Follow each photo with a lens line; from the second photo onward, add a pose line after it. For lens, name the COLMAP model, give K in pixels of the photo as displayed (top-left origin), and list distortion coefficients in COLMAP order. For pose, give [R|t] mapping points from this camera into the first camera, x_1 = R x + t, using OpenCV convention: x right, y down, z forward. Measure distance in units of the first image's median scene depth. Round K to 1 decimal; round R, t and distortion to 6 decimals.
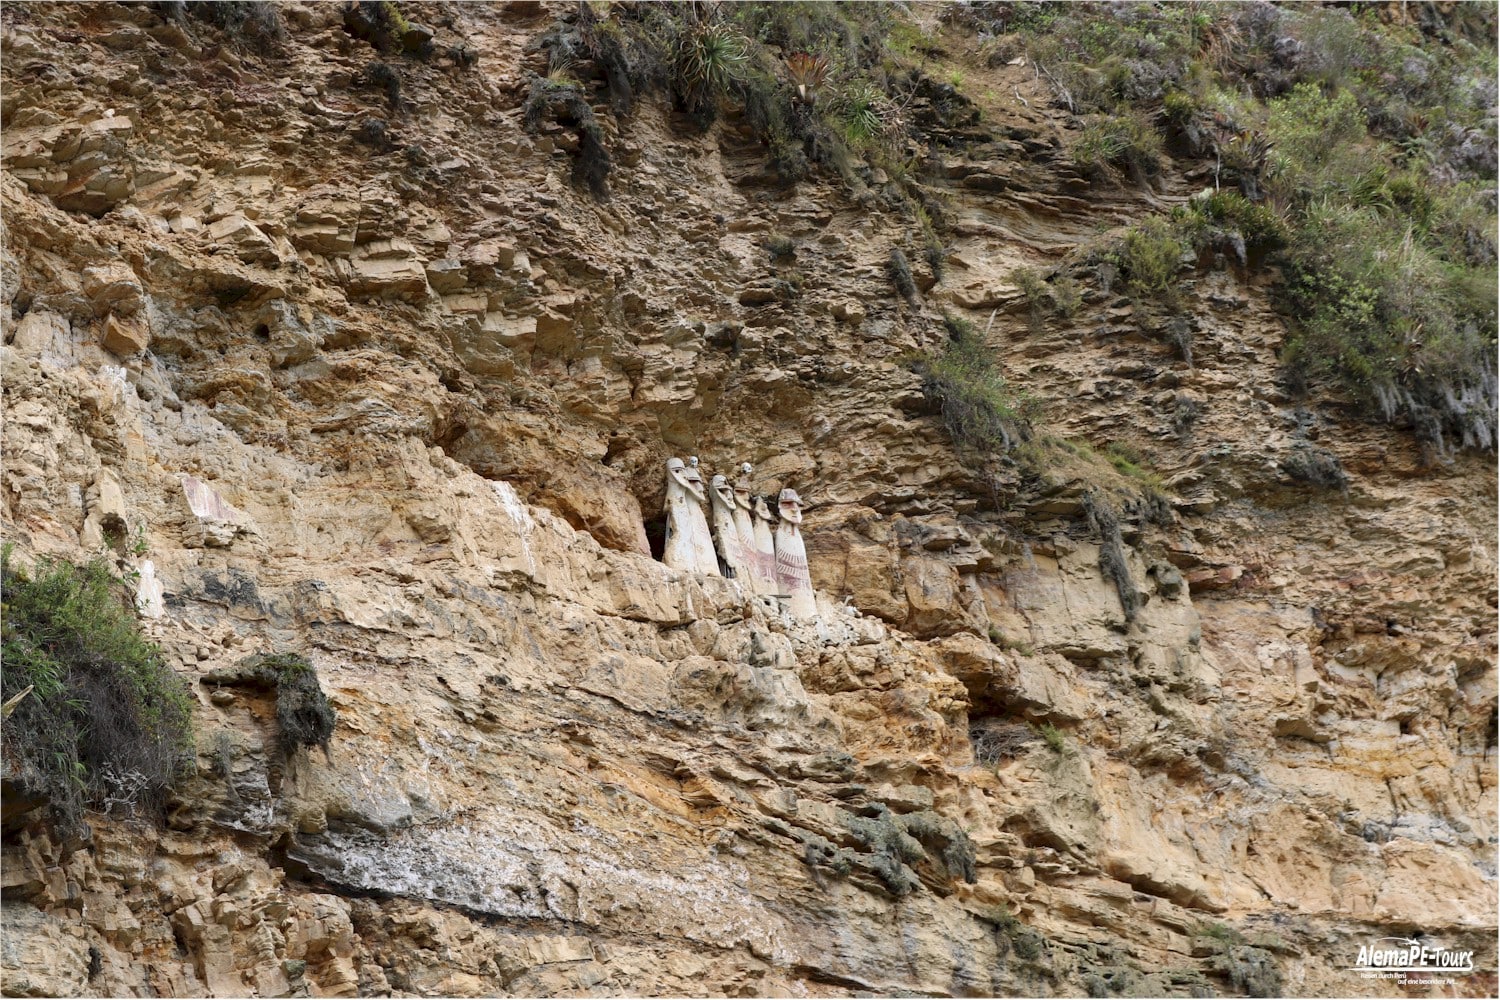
lens RADIAL K [[3610.4, 0, 750.0], [0, 3610.4, 500.0], [0, 0, 1]] dist [0.105735, -0.341811]
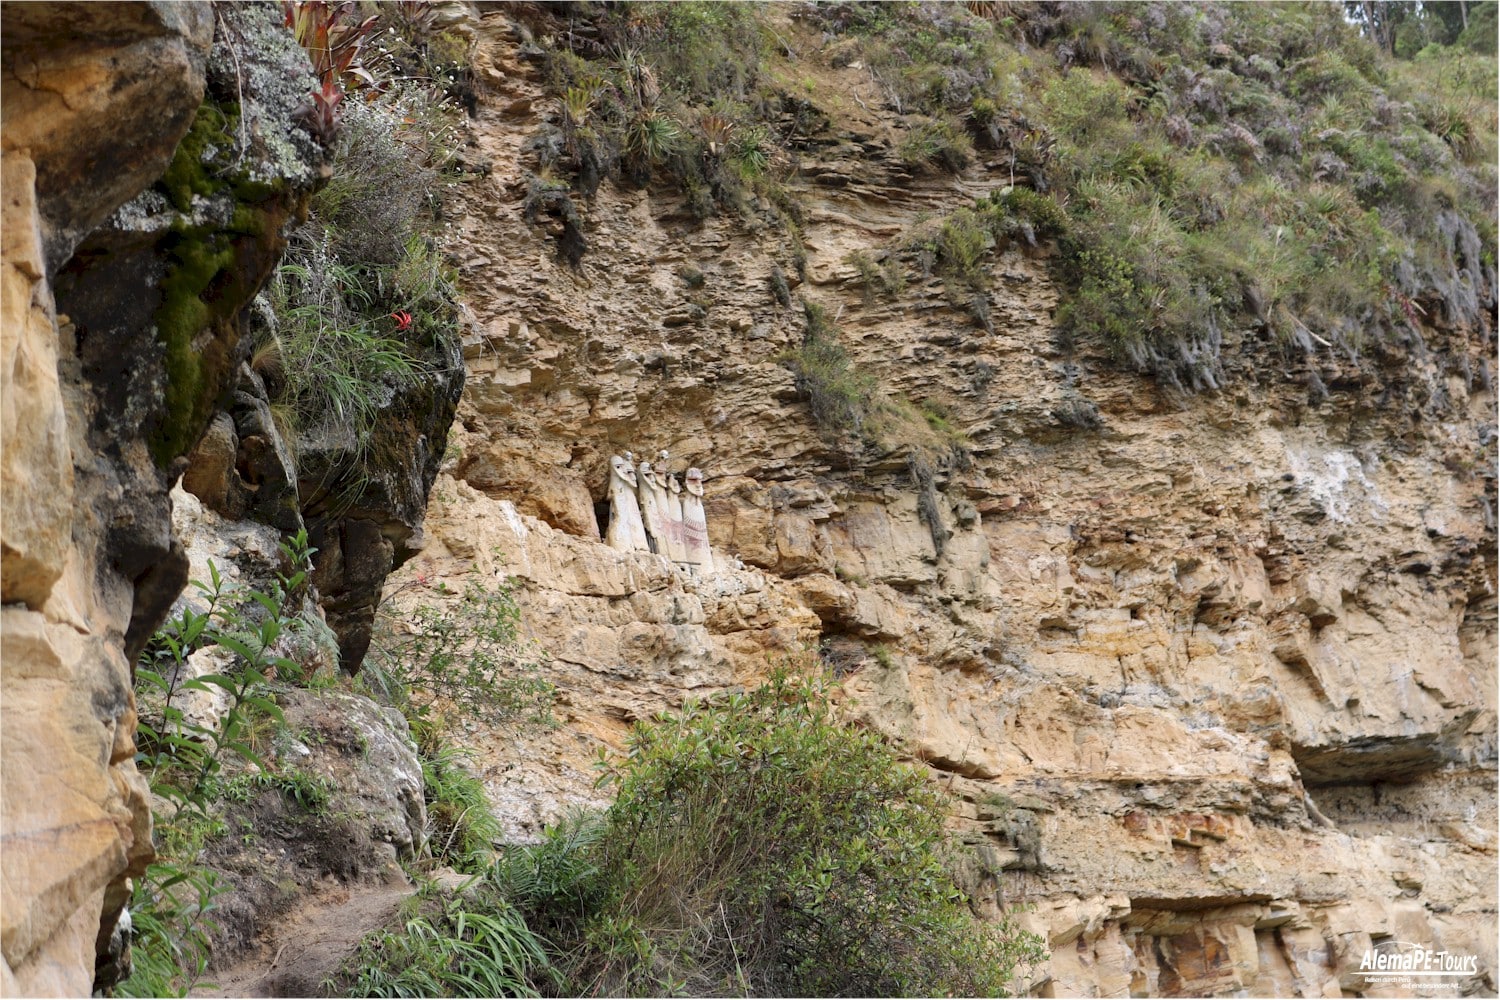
lens RADIAL K [[3610.4, 0, 750.0], [0, 3610.4, 500.0], [0, 0, 1]] dist [0.105735, -0.341811]
pose [[0.993806, 0.032352, 0.106311, -0.101711], [-0.045831, 0.990856, 0.126899, -0.149891], [-0.101234, -0.130985, 0.986202, -0.263490]]
